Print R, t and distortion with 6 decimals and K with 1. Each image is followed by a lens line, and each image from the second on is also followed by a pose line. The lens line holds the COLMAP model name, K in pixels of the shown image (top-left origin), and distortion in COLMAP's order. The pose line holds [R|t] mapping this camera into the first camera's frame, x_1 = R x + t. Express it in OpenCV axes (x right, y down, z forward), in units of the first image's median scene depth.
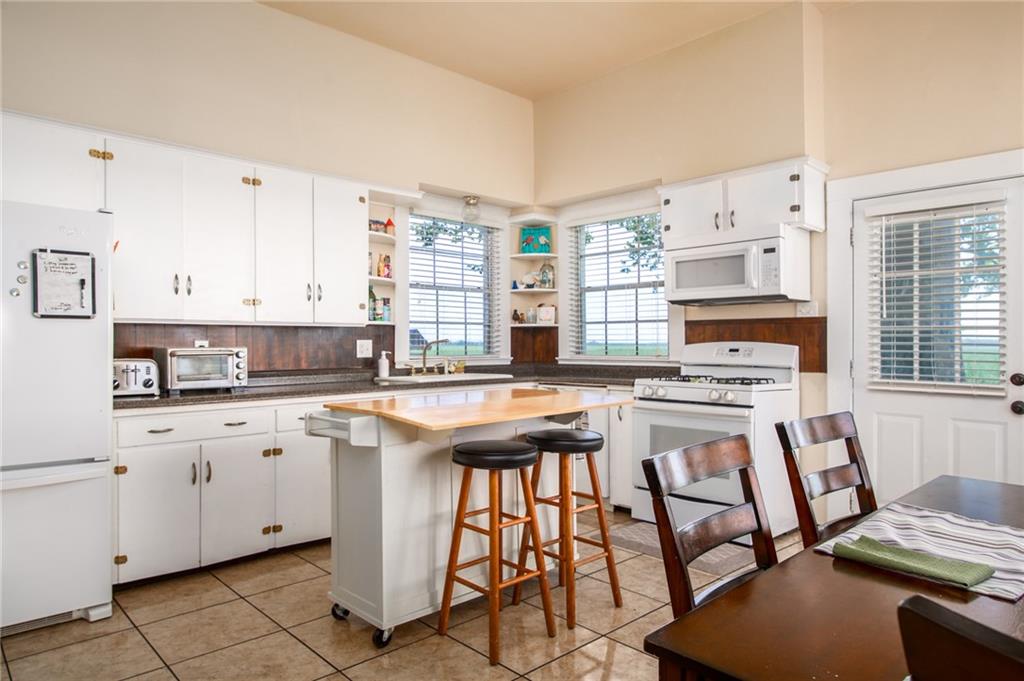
lens RADIAL K [[637.4, 0, 509.8], [0, 637.4, 348.4], [0, 0, 1]] dist [0.009780, 0.001571]
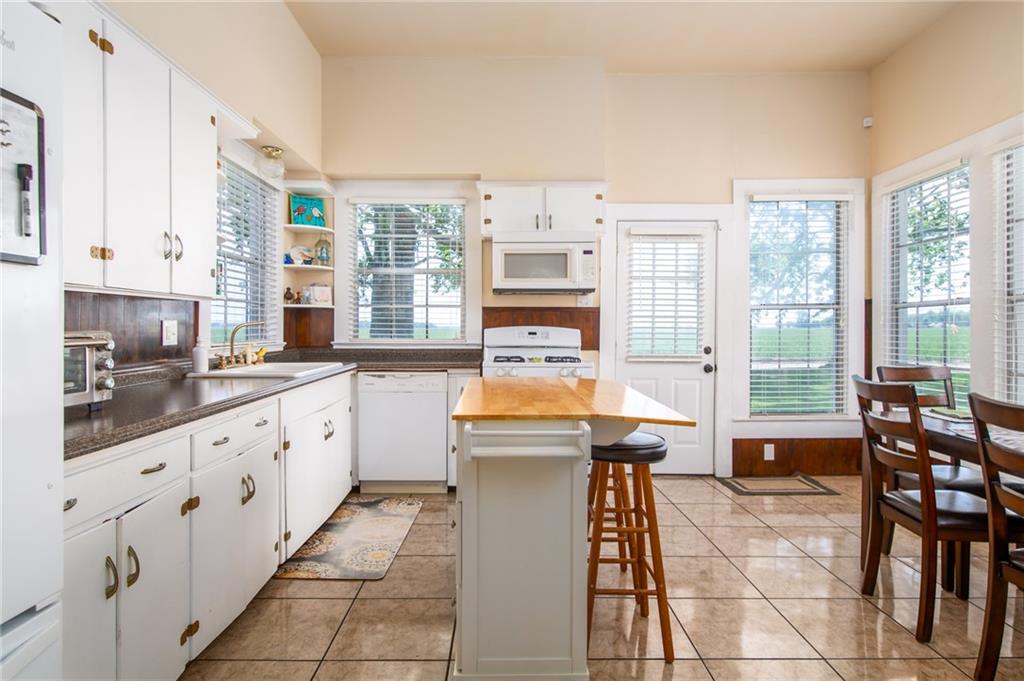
lens RADIAL K [[559.2, 0, 505.5], [0, 559.2, 333.4], [0, 0, 1]] dist [-0.000726, 0.000435]
pose [[0.687505, -0.005019, 0.726162, -0.449430], [0.001312, 0.999983, 0.005669, -0.002977], [-0.726179, -0.002945, 0.687500, 0.341700]]
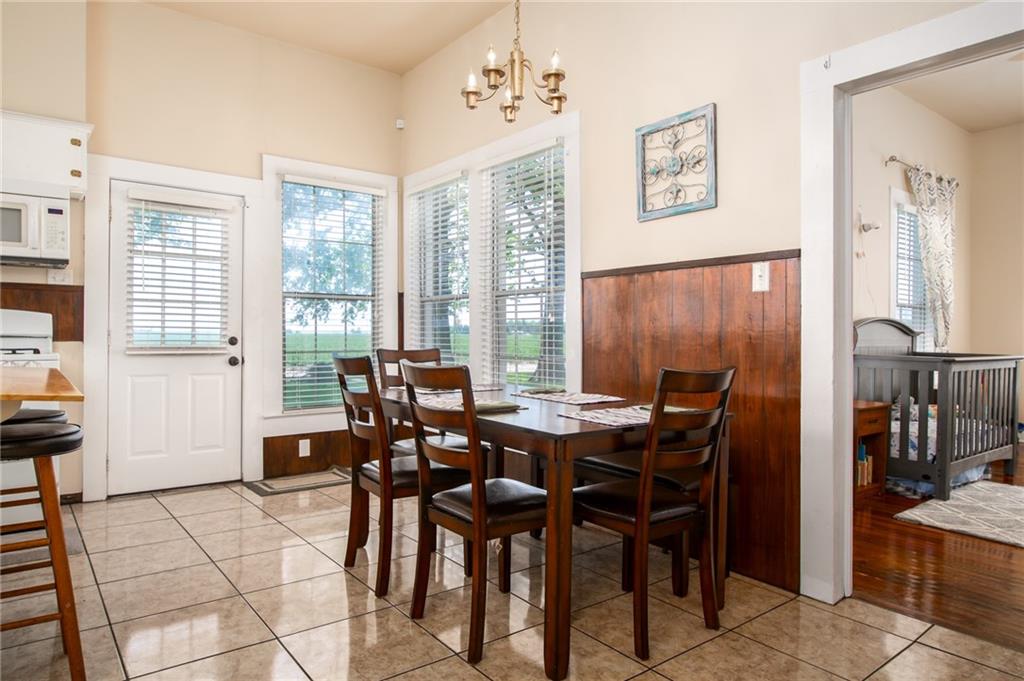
lens RADIAL K [[623.7, 0, 508.5], [0, 623.7, 335.5], [0, 0, 1]] dist [0.004016, -0.002184]
pose [[0.091577, -0.004098, 0.995790, -0.418938], [-0.000812, 0.999991, 0.004190, 0.024020], [-0.995798, -0.001192, 0.091573, 0.225630]]
